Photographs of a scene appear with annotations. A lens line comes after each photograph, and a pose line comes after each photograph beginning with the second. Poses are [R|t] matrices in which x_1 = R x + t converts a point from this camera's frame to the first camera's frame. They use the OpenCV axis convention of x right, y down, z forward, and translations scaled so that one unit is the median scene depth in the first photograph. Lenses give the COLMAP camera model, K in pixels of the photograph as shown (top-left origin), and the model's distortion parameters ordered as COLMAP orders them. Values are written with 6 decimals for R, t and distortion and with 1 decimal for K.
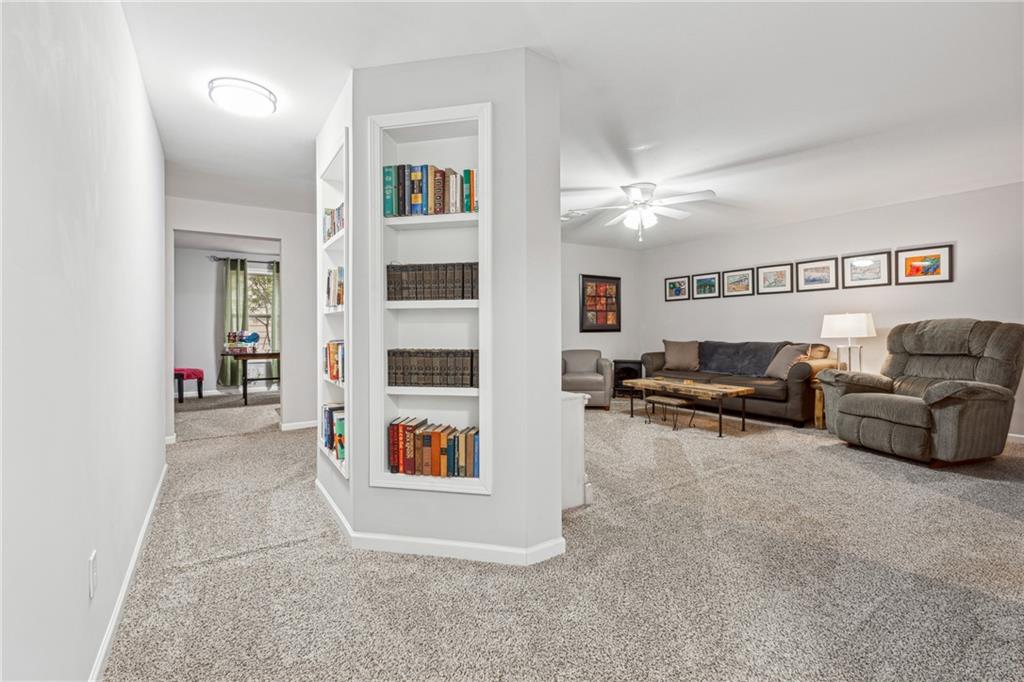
lens RADIAL K [[435.8, 0, 515.9], [0, 435.8, 337.6], [0, 0, 1]] dist [-0.007835, 0.000541]
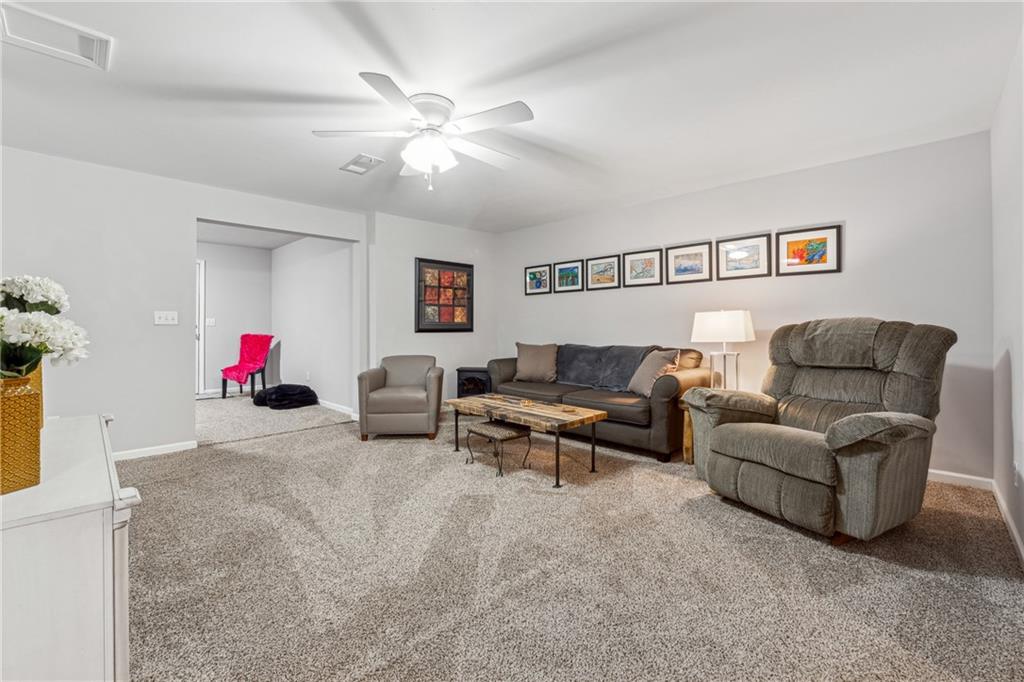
lens RADIAL K [[435.8, 0, 506.5], [0, 435.8, 335.5], [0, 0, 1]] dist [-0.007835, 0.000541]
pose [[0.981679, 0.003439, 0.190512, 0.238383], [-0.003223, 0.999994, -0.001441, -0.009079], [-0.190516, 0.000801, 0.981684, 0.311101]]
